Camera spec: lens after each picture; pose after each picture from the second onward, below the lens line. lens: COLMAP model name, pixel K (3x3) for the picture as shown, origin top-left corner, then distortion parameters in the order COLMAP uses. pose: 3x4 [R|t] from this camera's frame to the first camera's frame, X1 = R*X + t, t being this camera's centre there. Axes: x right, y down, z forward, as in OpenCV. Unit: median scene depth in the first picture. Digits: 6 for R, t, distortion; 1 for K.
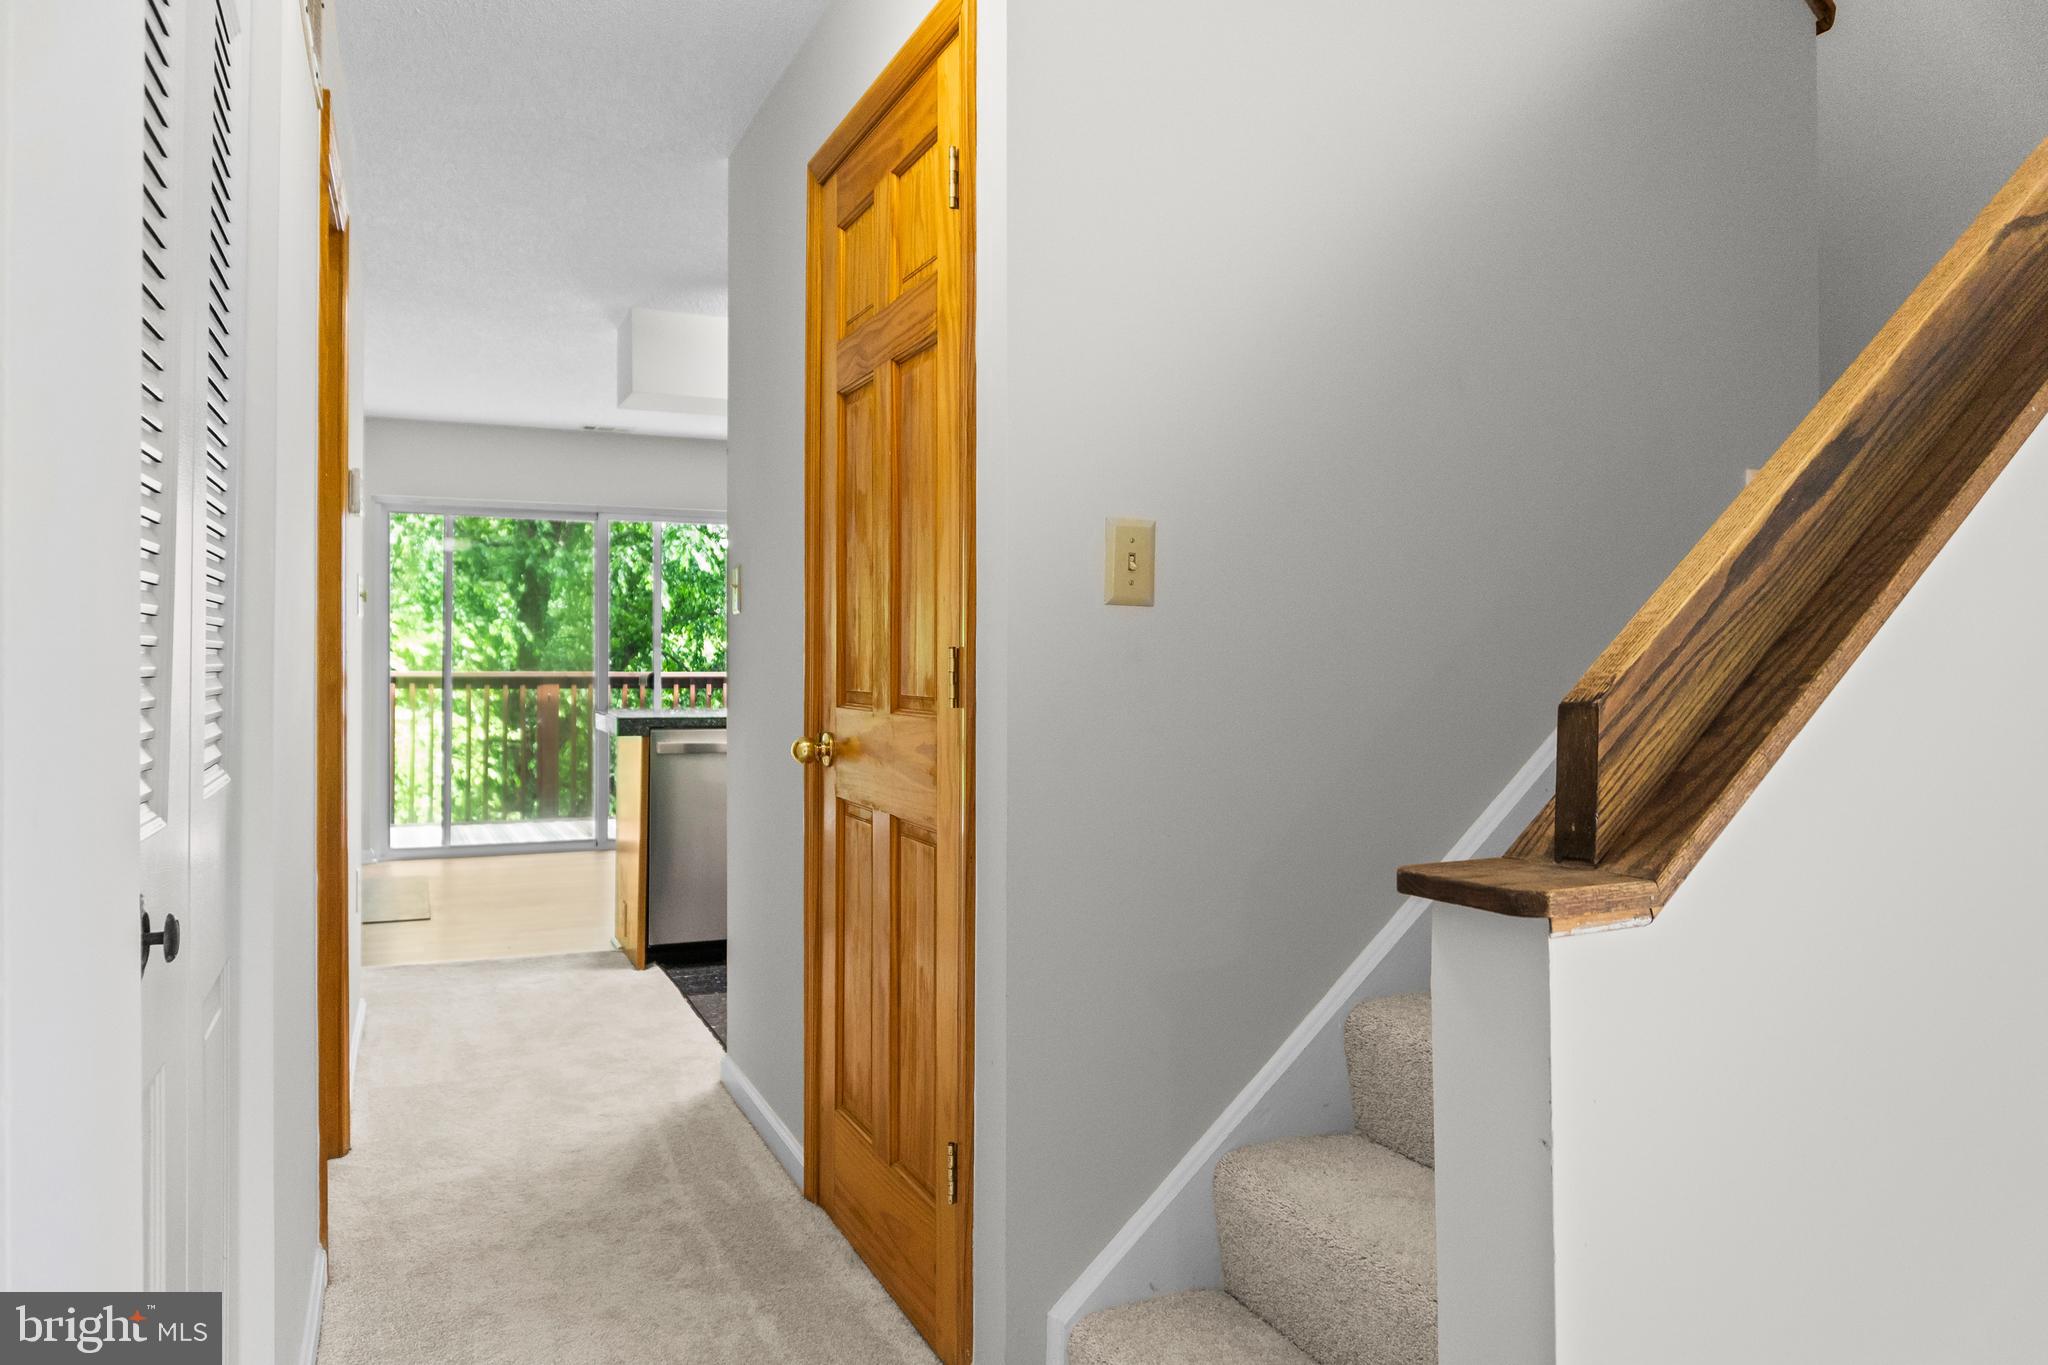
lens RADIAL K [[1304.8, 0, 1024.0], [0, 1304.8, 682.5], [0, 0, 1]] dist [0.015981, 0.000284]
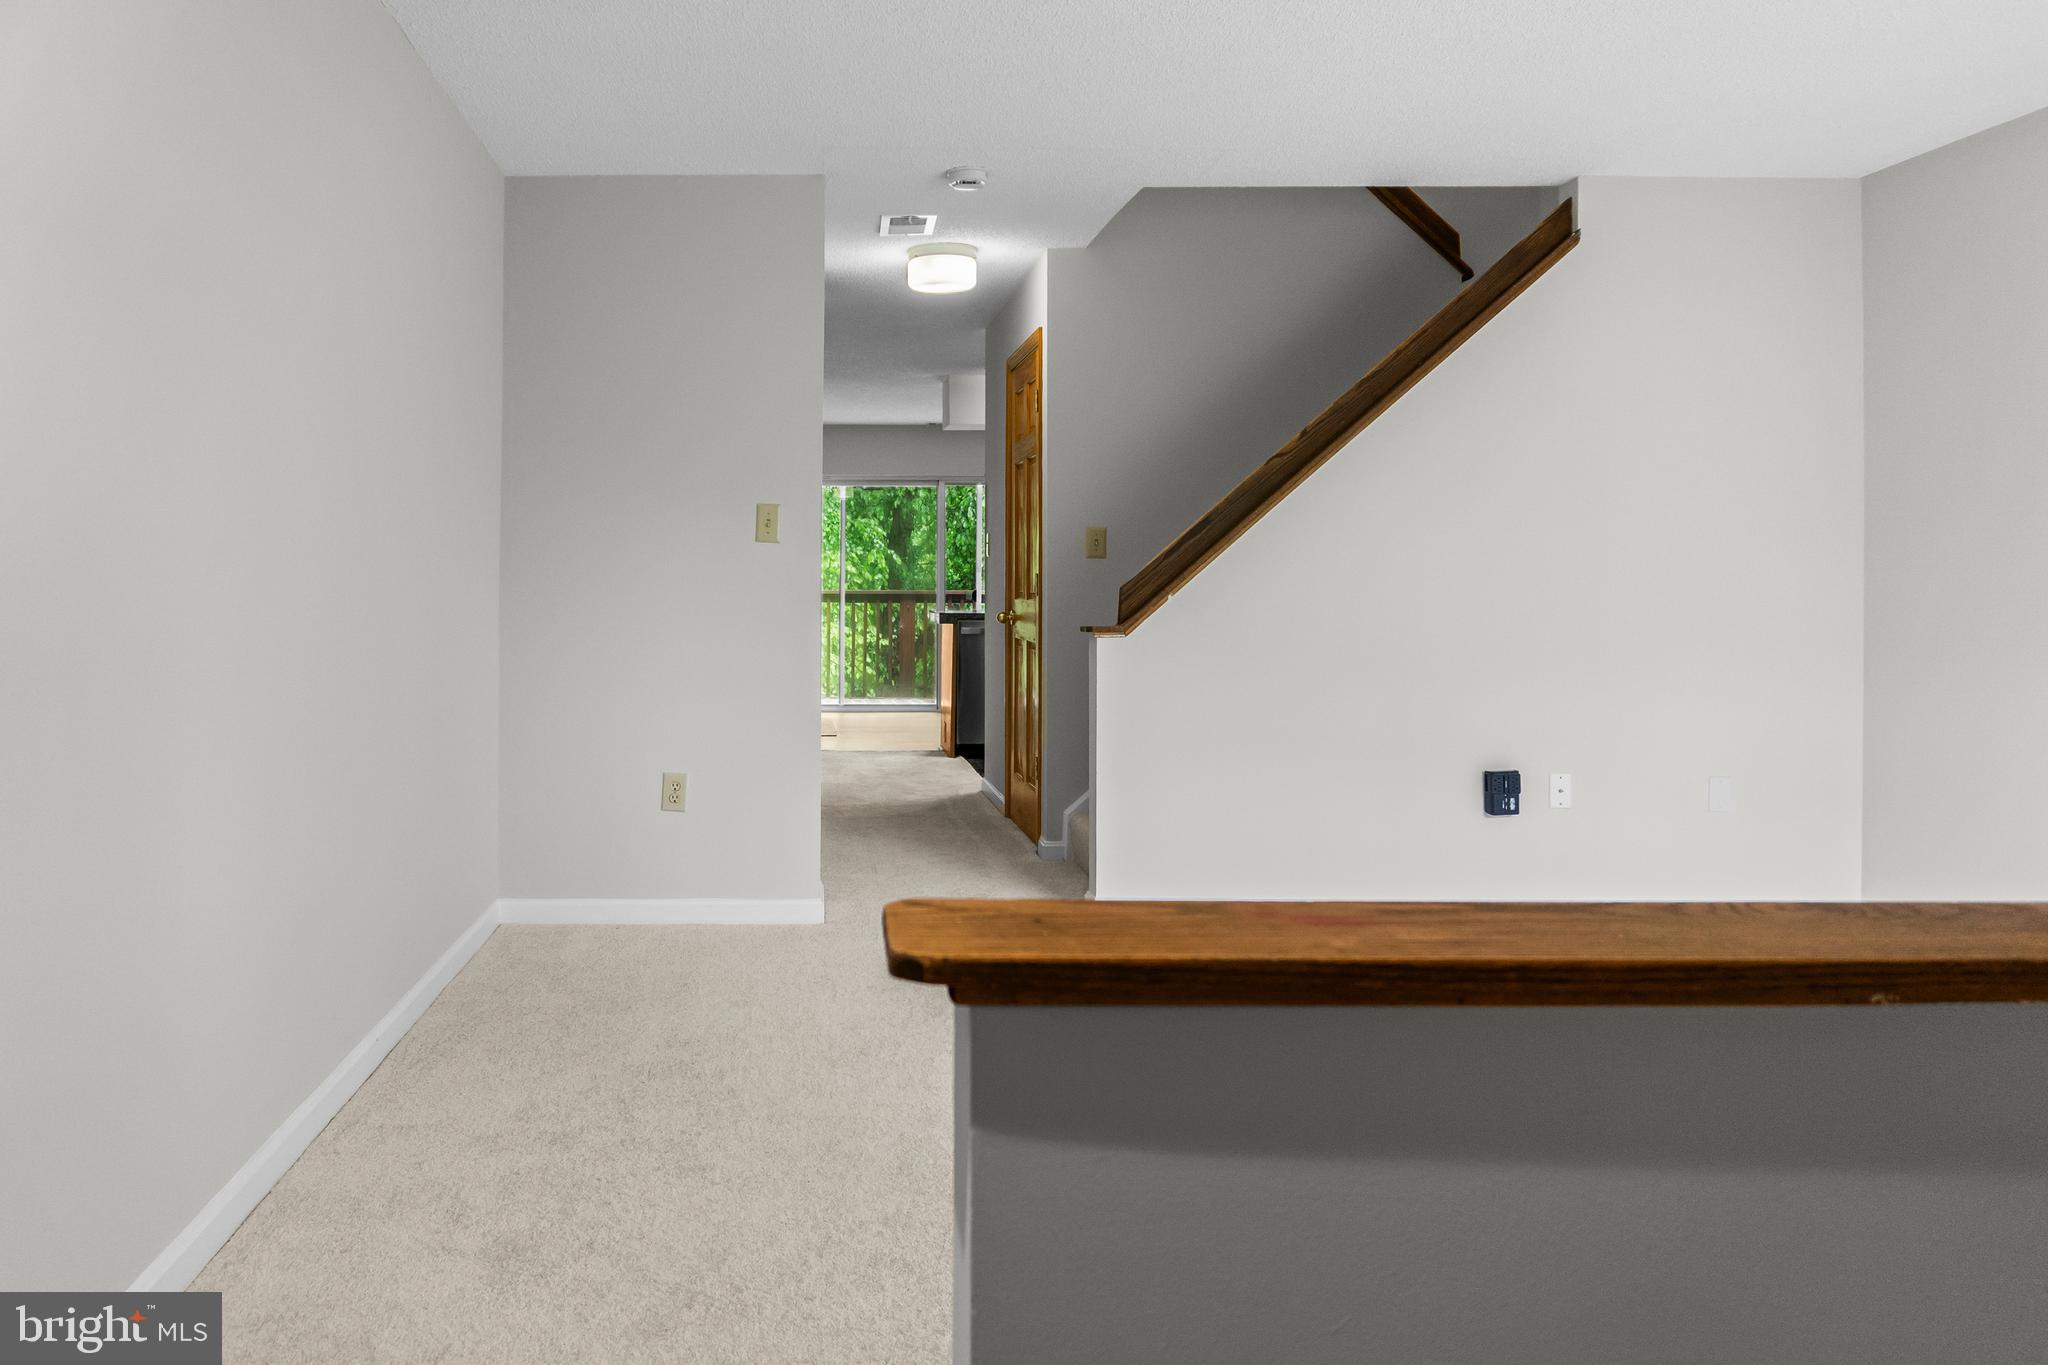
lens RADIAL K [[1413.4, 0, 1031.7], [0, 1413.4, 651.0], [0, 0, 1]] dist [0.000740, -0.001734]
pose [[0.964173, 0.011997, -0.265002, 0.119891], [-0.003996, 0.999520, 0.030708, 0.007365], [0.265243, -0.028548, 0.963759, -0.306734]]
